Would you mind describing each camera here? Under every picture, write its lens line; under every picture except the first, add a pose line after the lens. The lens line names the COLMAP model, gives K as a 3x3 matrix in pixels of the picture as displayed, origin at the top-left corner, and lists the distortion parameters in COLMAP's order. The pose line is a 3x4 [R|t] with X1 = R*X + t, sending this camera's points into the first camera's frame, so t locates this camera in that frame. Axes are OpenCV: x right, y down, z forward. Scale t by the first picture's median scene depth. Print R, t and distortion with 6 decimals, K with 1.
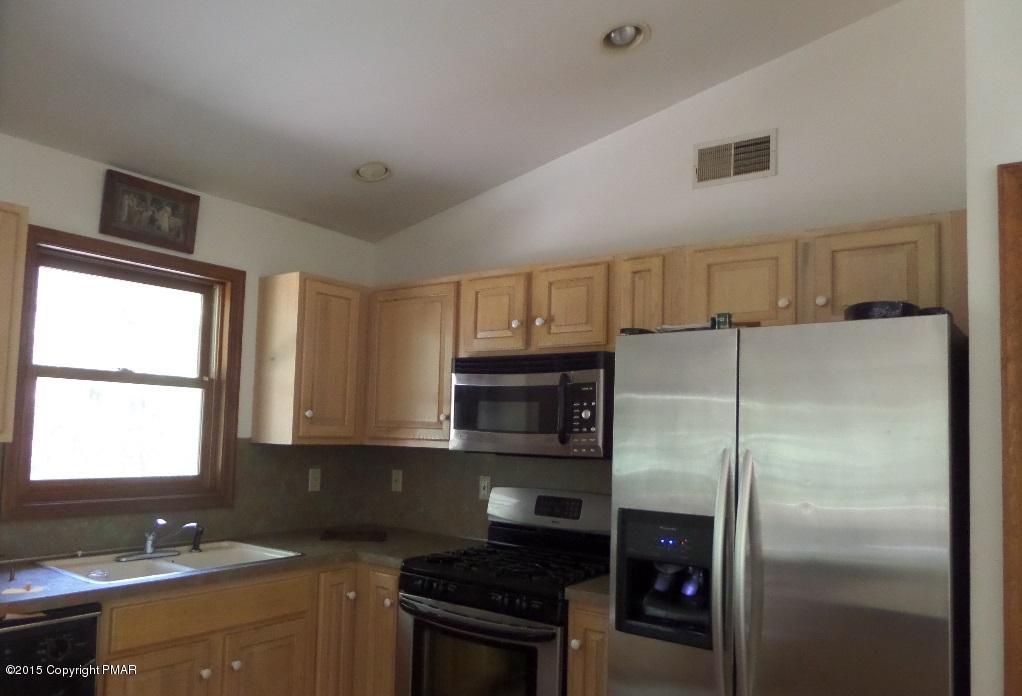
lens RADIAL K [[742.7, 0, 511.4], [0, 742.7, 386.2], [0, 0, 1]] dist [-0.018899, -0.007301]
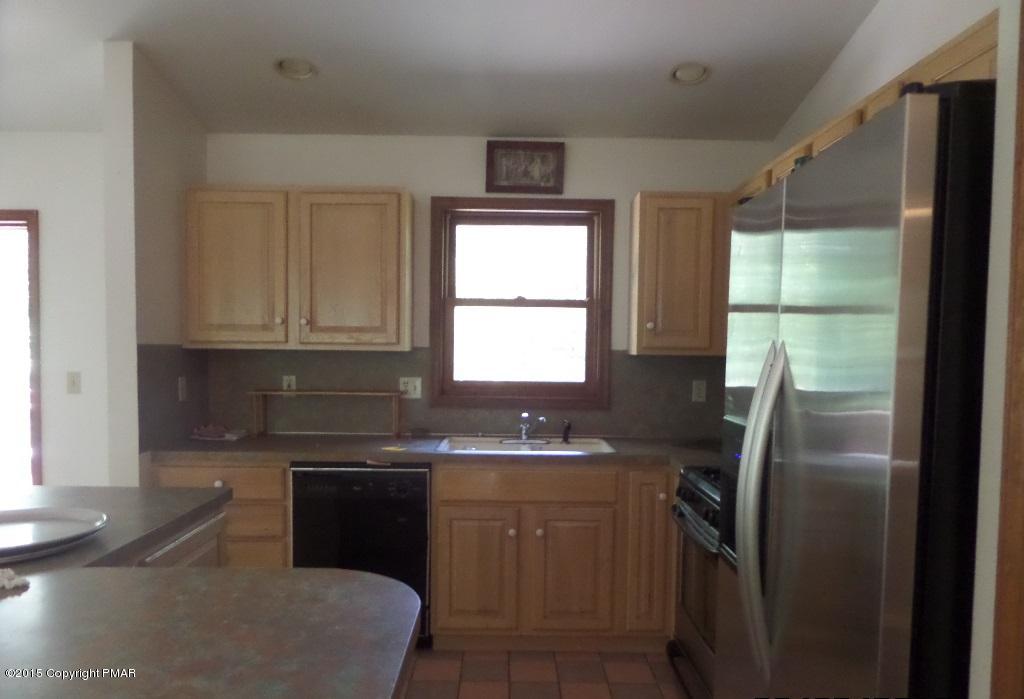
lens RADIAL K [[729.1, 0, 514.3], [0, 729.1, 391.2], [0, 0, 1]] dist [-0.003422, -0.001519]
pose [[0.599543, 0.025583, -0.799933, 0.493706], [0.053370, 0.995986, 0.071853, 0.049888], [0.798561, -0.085771, 0.595772, 0.236495]]
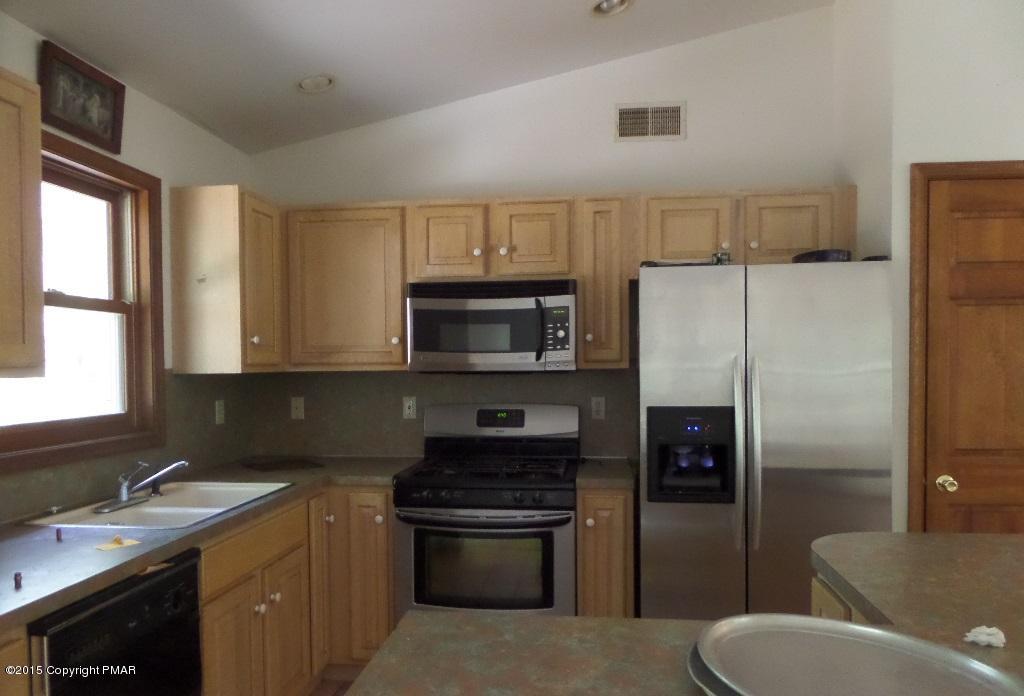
lens RADIAL K [[744.2, 0, 512.4], [0, 744.2, 386.3], [0, 0, 1]] dist [-0.018899, -0.007301]
pose [[0.871465, -0.050469, 0.487855, -0.498483], [0.002932, 0.995210, 0.097717, 0.005165], [-0.490450, -0.083727, 0.867438, 0.020189]]
